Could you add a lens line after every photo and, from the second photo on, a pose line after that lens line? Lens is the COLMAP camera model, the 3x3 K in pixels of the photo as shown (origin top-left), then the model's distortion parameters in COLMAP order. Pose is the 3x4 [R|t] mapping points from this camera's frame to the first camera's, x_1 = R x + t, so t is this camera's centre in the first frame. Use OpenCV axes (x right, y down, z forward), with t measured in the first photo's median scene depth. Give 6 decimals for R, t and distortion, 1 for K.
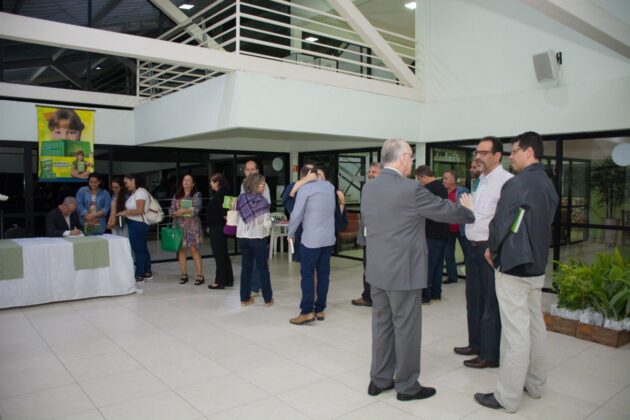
lens RADIAL K [[493.9, 0, 315.0], [0, 493.9, 210.0], [0, 0, 1]] dist [-0.141771, 0.109797]
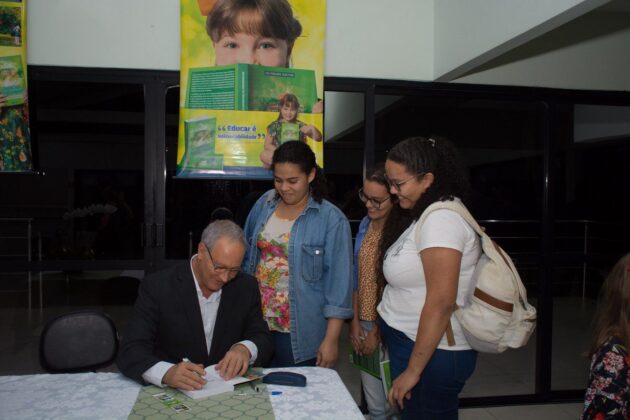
lens RADIAL K [[594.4, 0, 326.0], [0, 594.4, 213.3], [0, 0, 1]] dist [-0.107413, 0.178176]
pose [[0.847422, 0.030574, -0.530038, -0.226495], [-0.040034, 0.999178, -0.006371, -0.031650], [0.529408, 0.026619, 0.847950, 0.644017]]
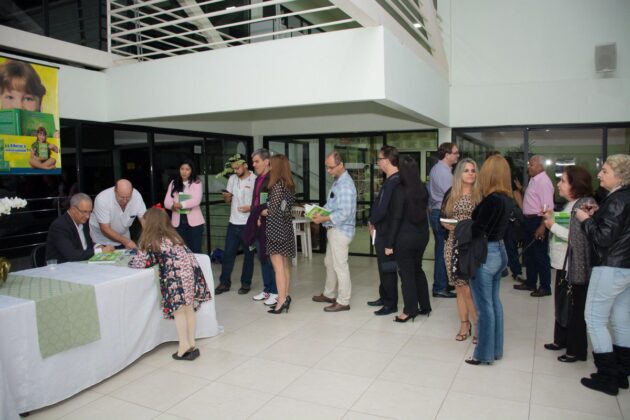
lens RADIAL K [[493.9, 0, 315.0], [0, 493.9, 210.0], [0, 0, 1]] dist [-0.141771, 0.109797]
pose [[0.915758, -0.044724, 0.399232, -0.417589], [0.035668, 0.998911, 0.030088, -0.016245], [-0.400143, -0.013314, 0.916356, 0.251771]]
